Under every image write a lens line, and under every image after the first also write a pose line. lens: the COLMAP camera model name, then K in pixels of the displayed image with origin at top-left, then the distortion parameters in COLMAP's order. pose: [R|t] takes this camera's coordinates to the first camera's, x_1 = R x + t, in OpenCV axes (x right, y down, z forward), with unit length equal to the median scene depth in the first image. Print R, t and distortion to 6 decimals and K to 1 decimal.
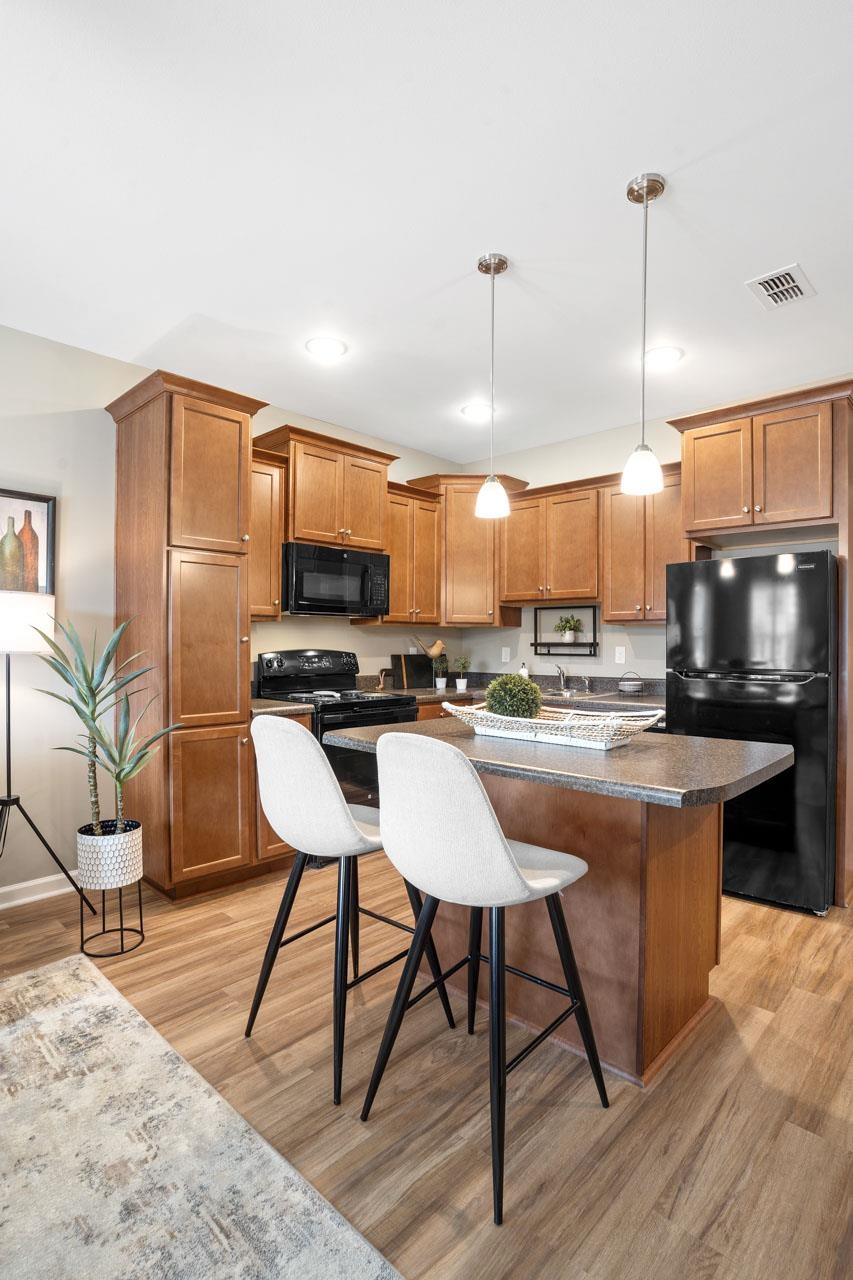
lens RADIAL K [[634.5, 0, 427.1], [0, 634.5, 645.5], [0, 0, 1]] dist [-0.075705, 0.032936]
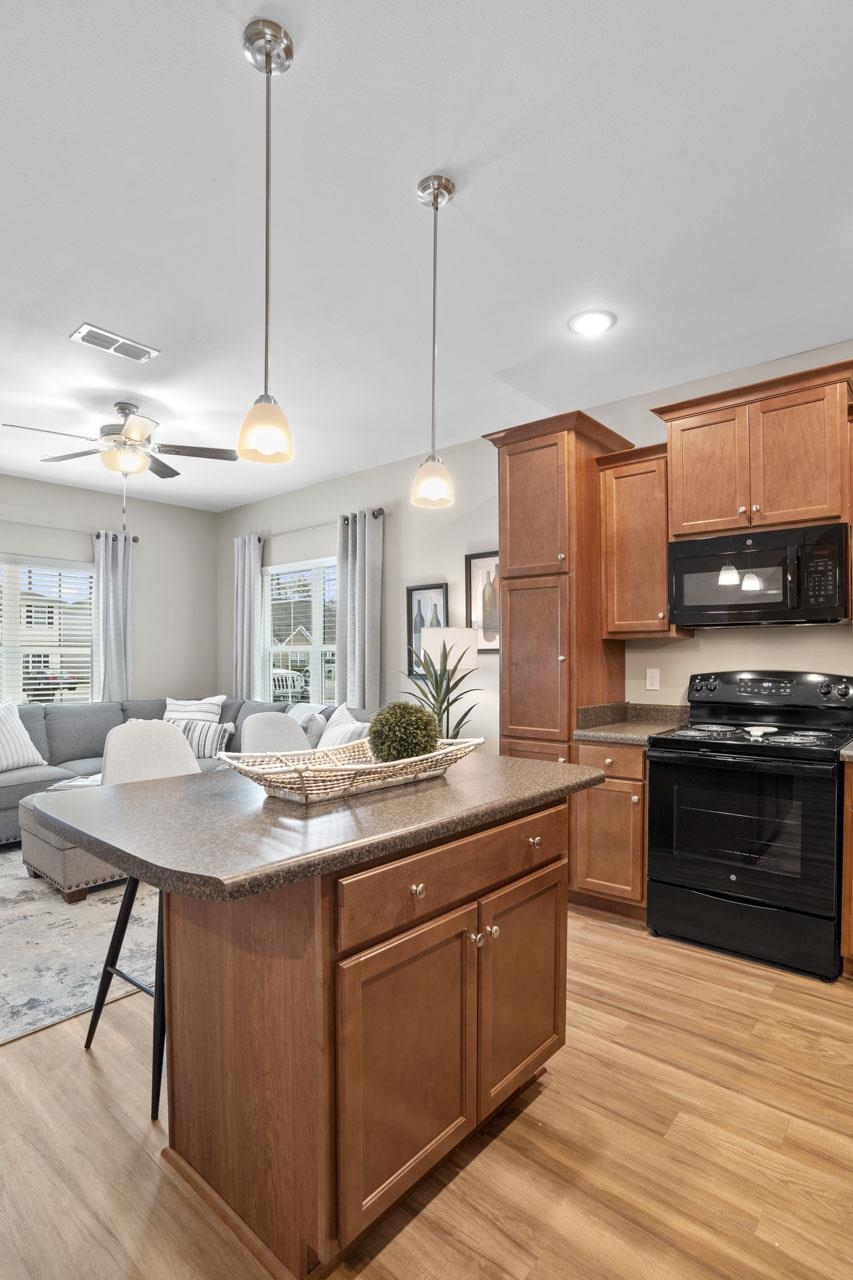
lens RADIAL K [[635.9, 0, 430.5], [0, 635.9, 661.2], [0, 0, 1]] dist [-0.082426, 0.032427]
pose [[0.050416, 0.000598, -0.998728, 0.688480], [-0.005067, 0.999987, 0.000343, -0.004453], [0.998715, 0.005043, 0.050418, 0.732879]]
